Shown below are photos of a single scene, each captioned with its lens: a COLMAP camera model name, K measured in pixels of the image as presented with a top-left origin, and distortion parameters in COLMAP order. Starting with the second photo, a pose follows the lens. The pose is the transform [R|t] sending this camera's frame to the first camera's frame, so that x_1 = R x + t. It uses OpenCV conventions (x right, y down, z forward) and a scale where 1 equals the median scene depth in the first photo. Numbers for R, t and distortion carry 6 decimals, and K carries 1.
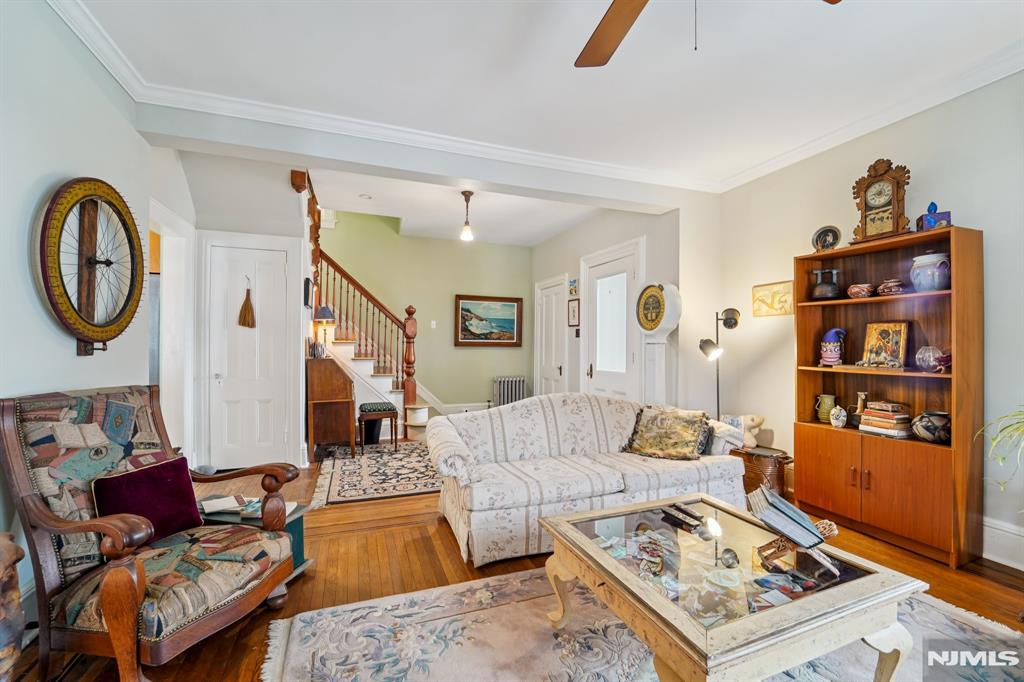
lens RADIAL K [[414.2, 0, 517.4], [0, 414.2, 341.8], [0, 0, 1]] dist [-0.019998, -0.000180]
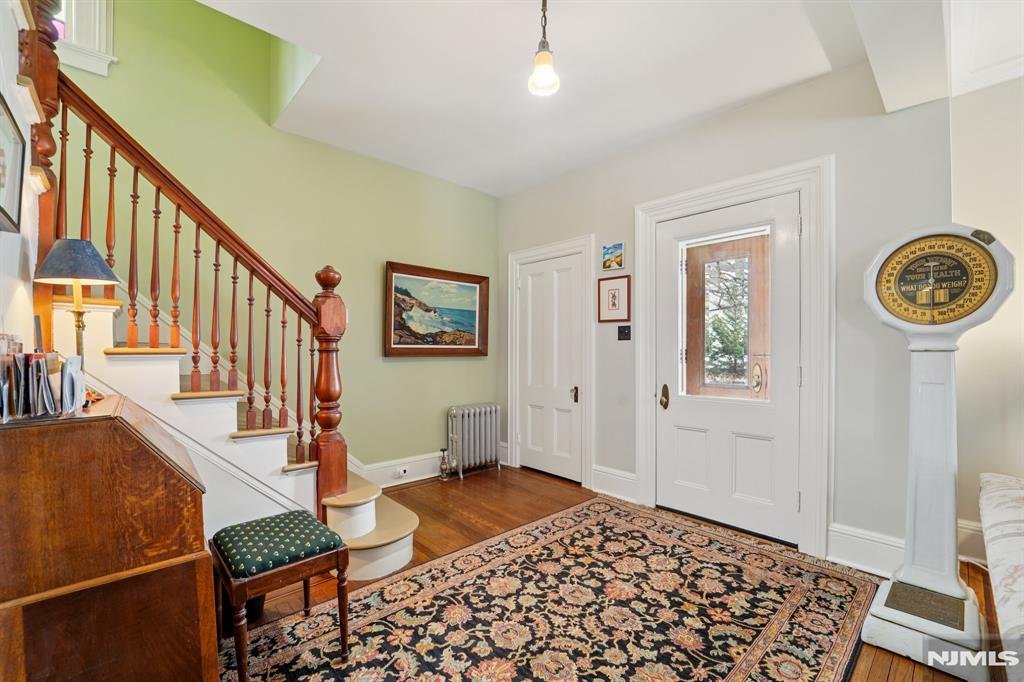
lens RADIAL K [[419.0, 0, 509.1], [0, 419.0, 350.6], [0, 0, 1]] dist [-0.020686, -0.000242]
pose [[0.930494, -0.007925, 0.366221, -0.324957], [0.004645, 0.999941, 0.009839, -0.002981], [-0.366277, -0.007454, 0.930476, 0.694771]]
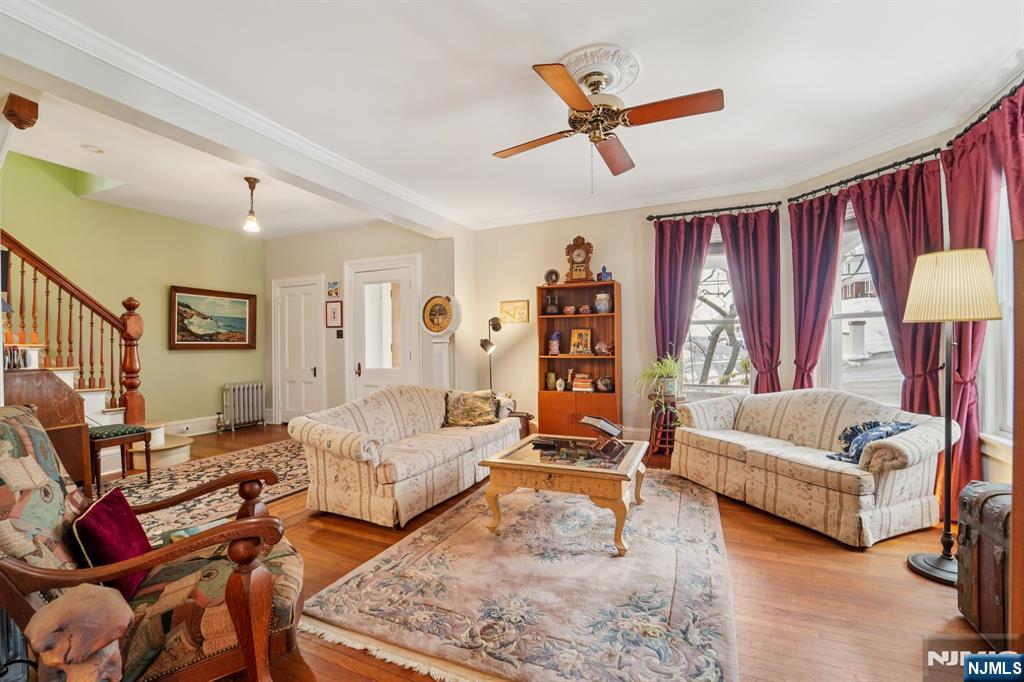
lens RADIAL K [[418.6, 0, 510.5], [0, 418.6, 343.9], [0, 0, 1]] dist [-0.021104, -0.000122]
pose [[0.713197, -0.012270, 0.700857, -0.389950], [0.010626, 0.999921, 0.006692, 0.001392], [-0.700883, 0.002675, 0.713271, -0.054051]]
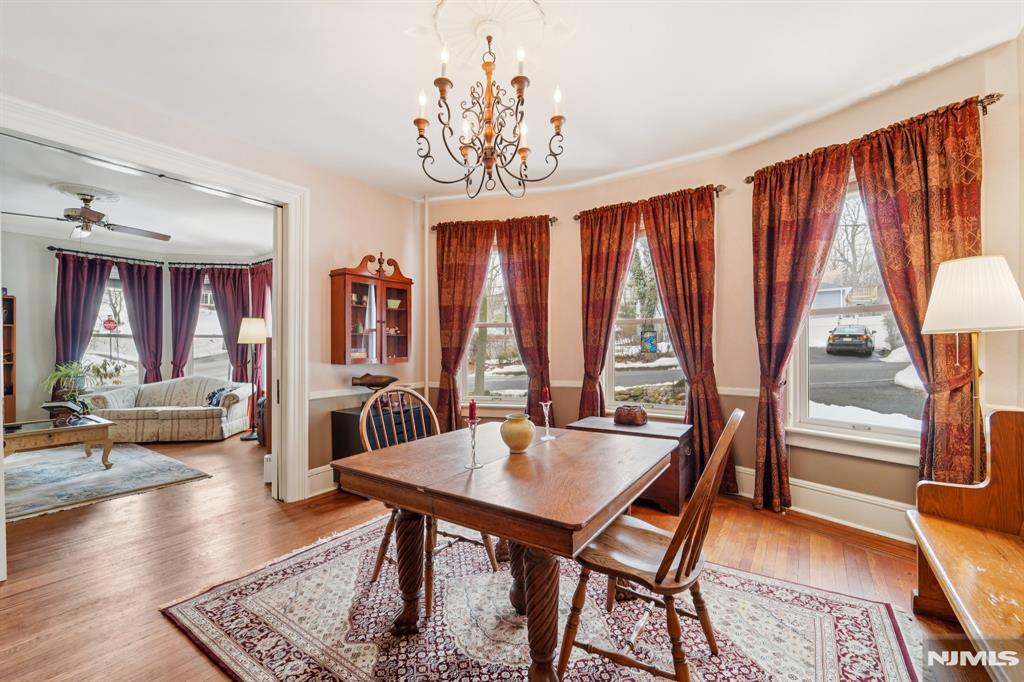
lens RADIAL K [[418.0, 0, 533.0], [0, 418.0, 353.3], [0, 0, 1]] dist [-0.030542, -0.000055]
pose [[-0.599750, -0.015287, 0.800042, -1.268148], [-0.005445, 0.999872, 0.015023, -0.009346], [-0.800169, 0.004654, -0.599756, -0.000096]]
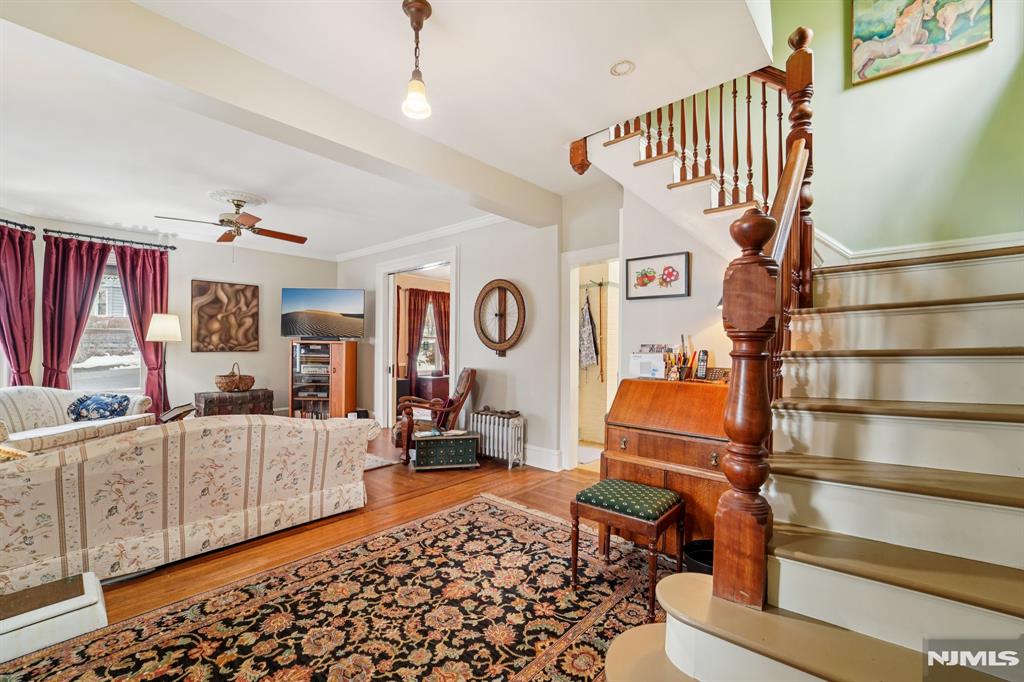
lens RADIAL K [[418.6, 0, 510.5], [0, 418.6, 343.9], [0, 0, 1]] dist [-0.021104, -0.000122]
pose [[-0.888578, -0.014106, -0.458509, -0.012998], [-0.008340, 0.999859, -0.014597, -0.000731], [0.458650, -0.009146, -0.888570, 1.553124]]
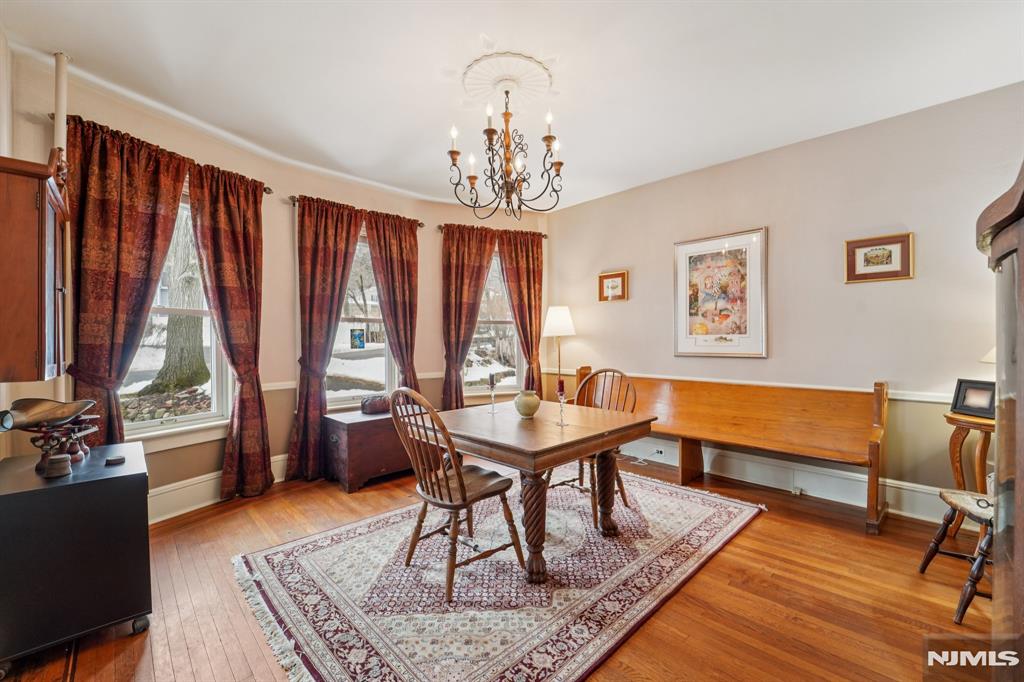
lens RADIAL K [[407.8, 0, 511.1], [0, 407.8, 349.0], [0, 0, 1]] dist [-0.011170, -0.000031]
pose [[-0.919167, 0.003081, -0.393856, -0.628193], [0.000987, 0.999984, 0.005518, -0.002354], [0.393867, 0.004683, -0.919155, 0.297126]]
